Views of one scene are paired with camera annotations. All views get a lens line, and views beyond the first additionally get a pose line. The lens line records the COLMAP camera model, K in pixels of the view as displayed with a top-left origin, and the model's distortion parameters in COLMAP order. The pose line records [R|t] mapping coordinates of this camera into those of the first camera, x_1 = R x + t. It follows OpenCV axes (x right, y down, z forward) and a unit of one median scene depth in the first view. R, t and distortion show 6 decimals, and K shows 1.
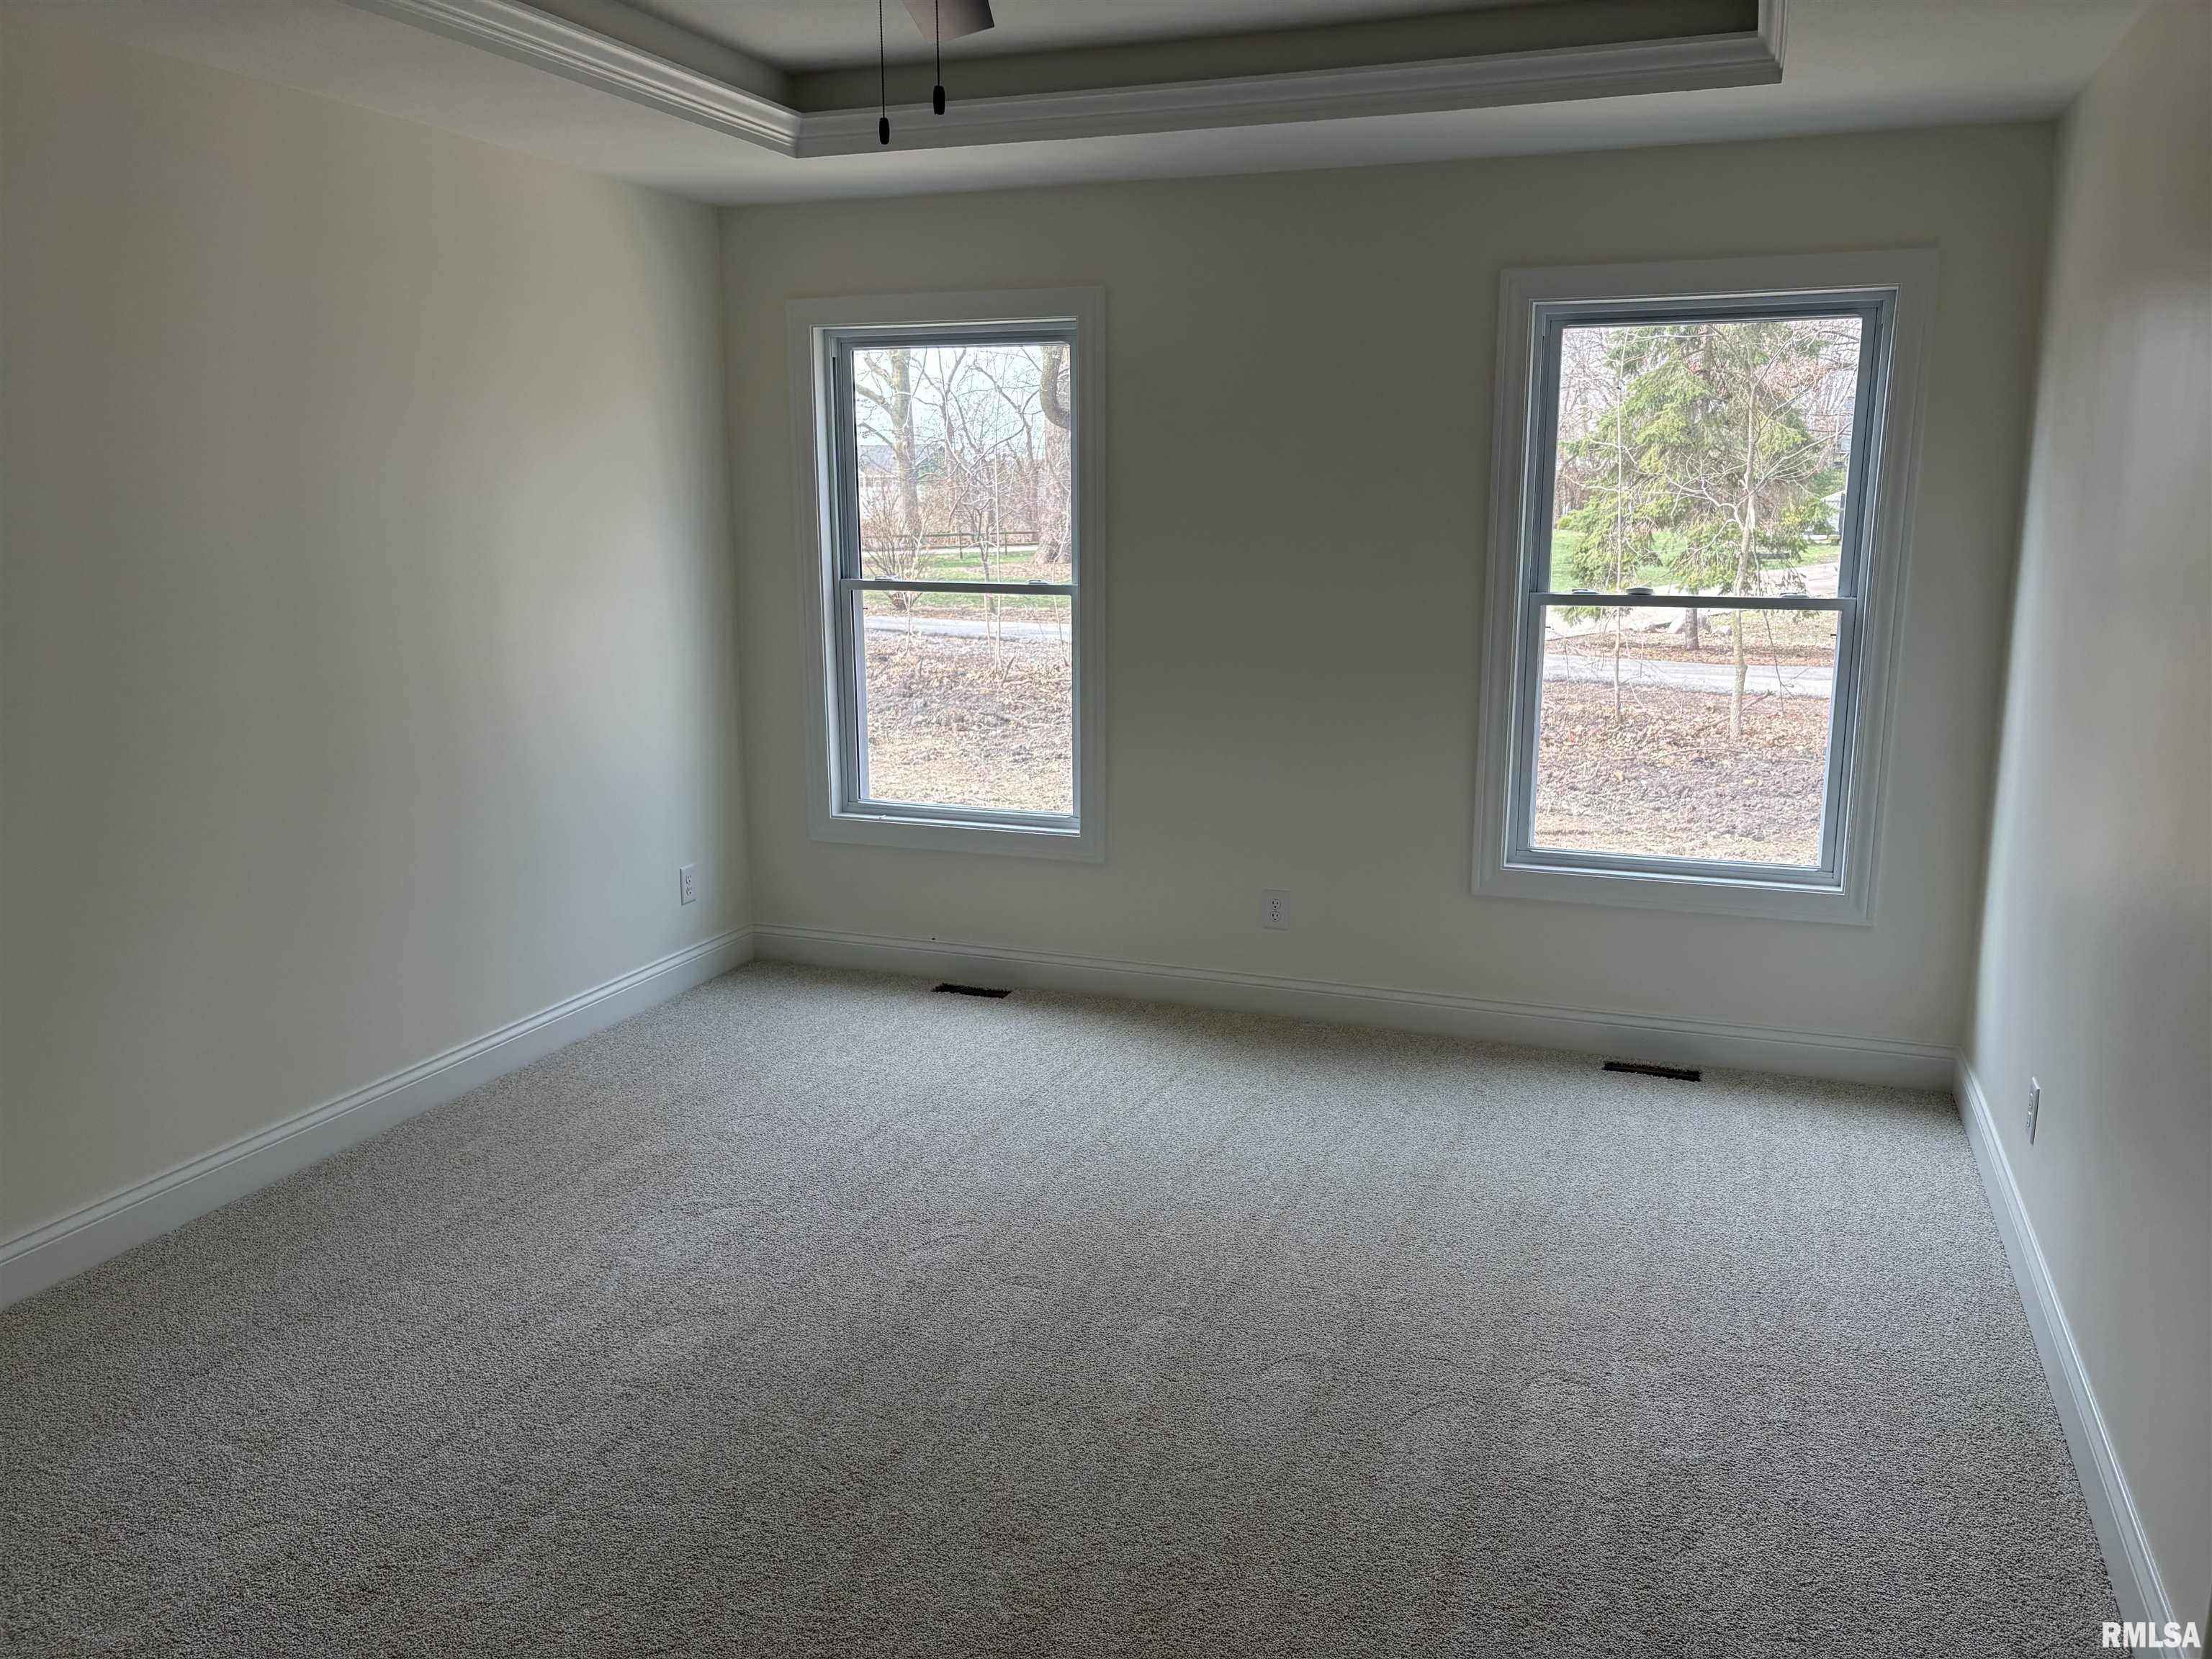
lens RADIAL K [[1729.1, 0, 1098.9], [0, 1729.1, 835.5], [0, 0, 1]] dist [-0.006764, -0.009403]
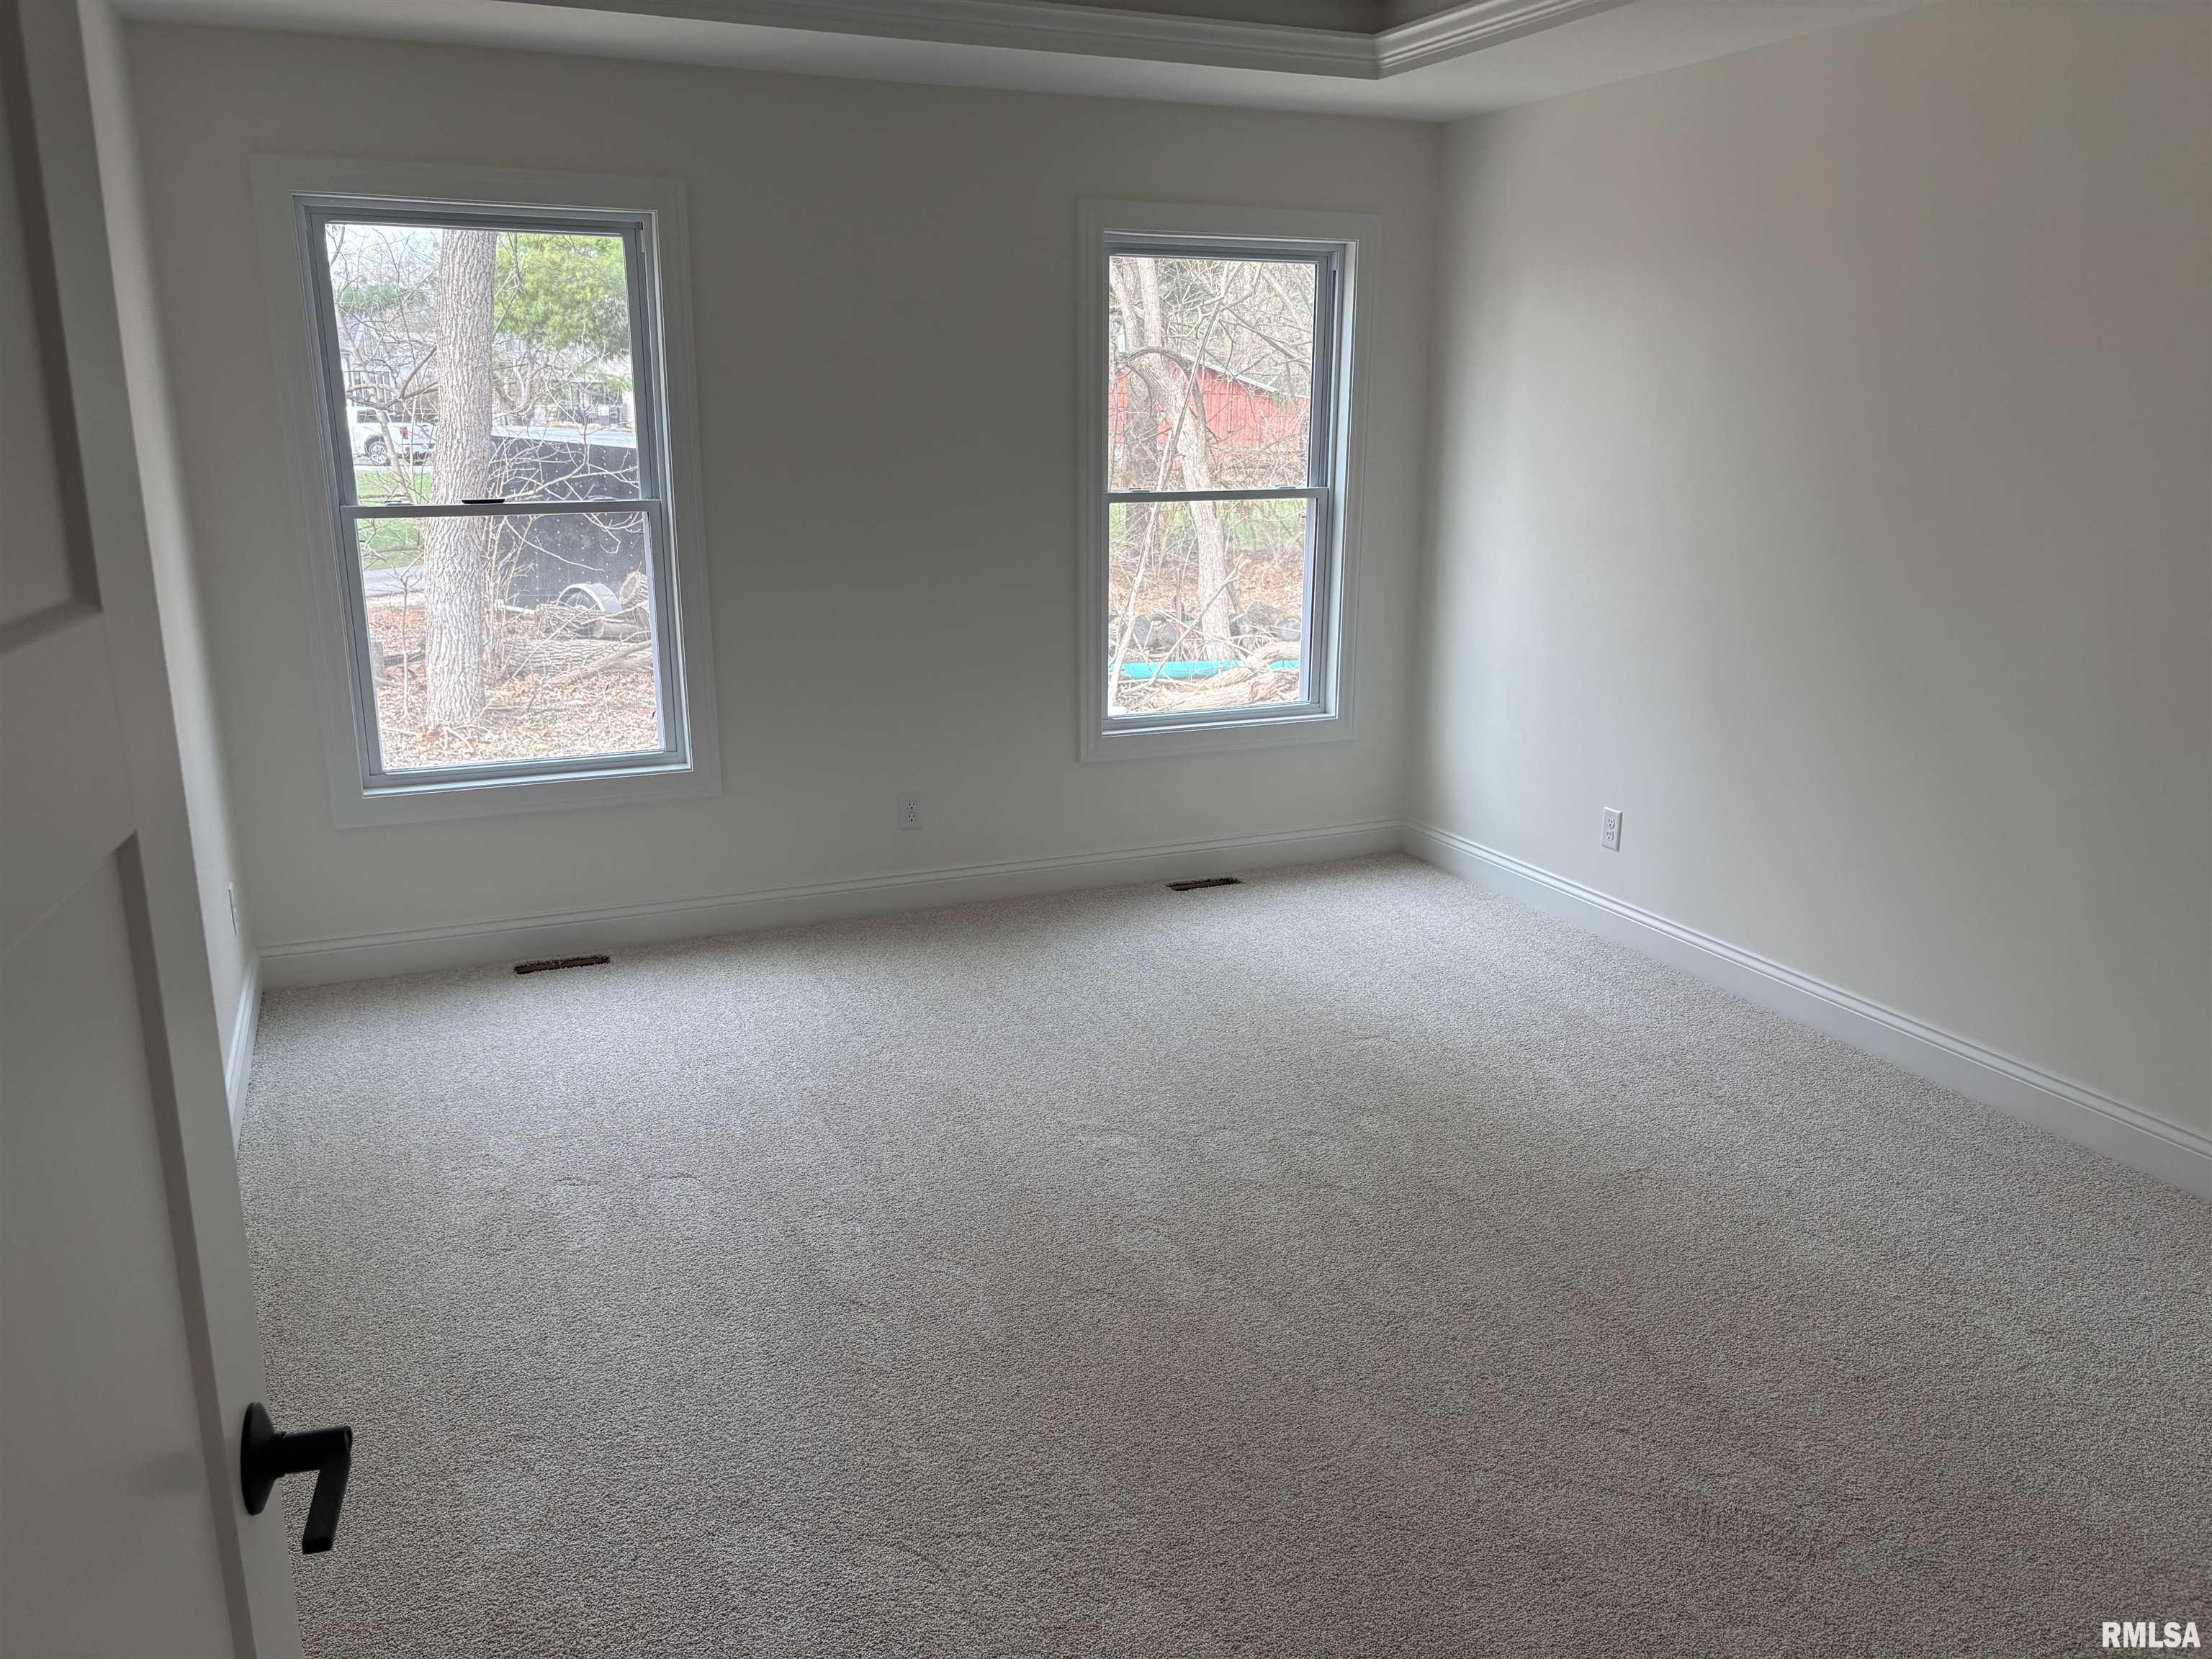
lens RADIAL K [[1664.6, 0, 1103.3], [0, 1664.6, 822.7], [0, 0, 1]] dist [0.024360, -0.003371]
pose [[0.708064, -0.172439, 0.684770, -0.528961], [0.137370, 0.984836, 0.105958, -0.041115], [-0.692658, 0.019042, 0.721015, 0.205876]]
